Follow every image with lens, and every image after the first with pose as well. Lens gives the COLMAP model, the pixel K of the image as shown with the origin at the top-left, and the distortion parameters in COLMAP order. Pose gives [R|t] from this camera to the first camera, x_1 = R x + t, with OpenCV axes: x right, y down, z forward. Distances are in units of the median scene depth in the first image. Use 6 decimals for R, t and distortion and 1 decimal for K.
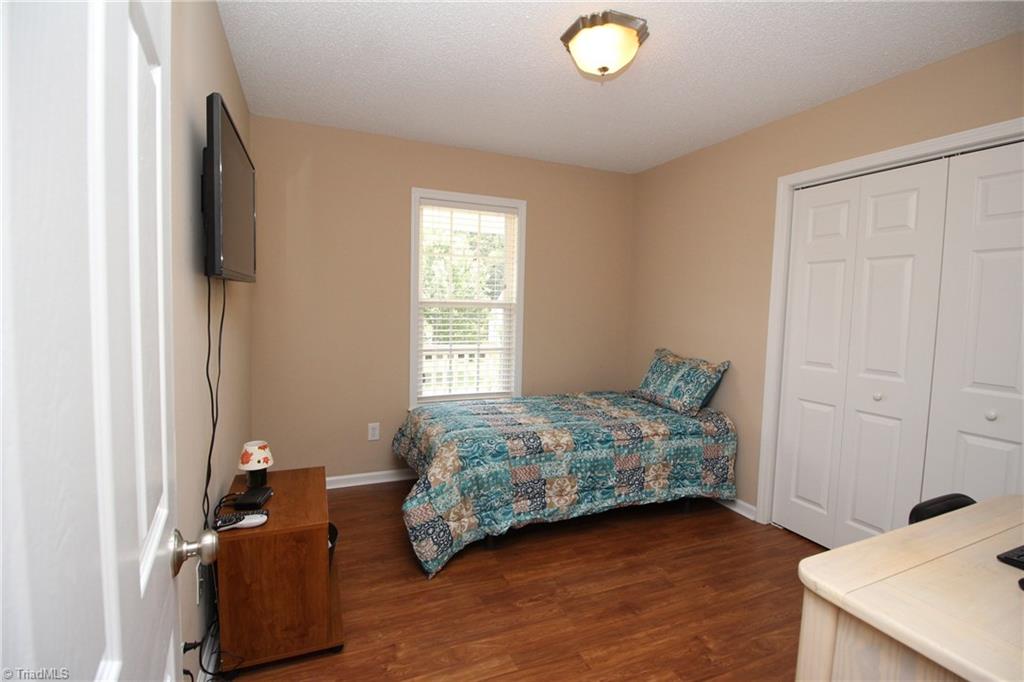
lens RADIAL K [[483.2, 0, 511.5], [0, 483.2, 340.6], [0, 0, 1]] dist [-0.009428, -0.007225]
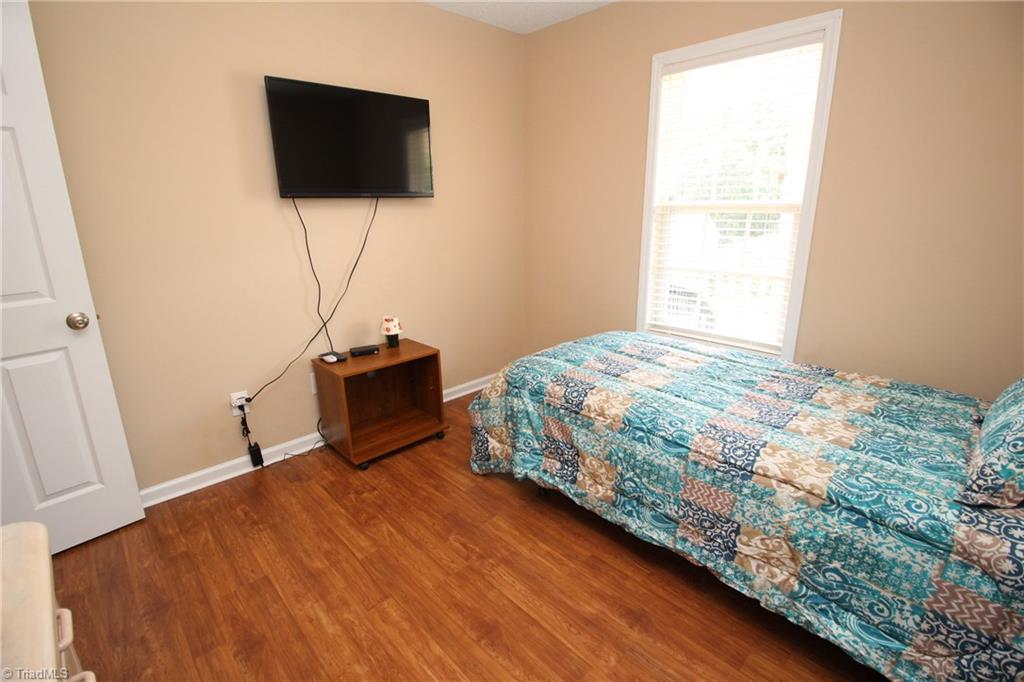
lens RADIAL K [[483.2, 0, 508.6], [0, 483.2, 341.1], [0, 0, 1]] dist [-0.009428, -0.007225]
pose [[0.337489, 0.228269, -0.913233, 0.644534], [-0.052568, 0.973209, 0.223834, -0.036167], [0.939860, -0.027535, 0.340447, 0.614397]]
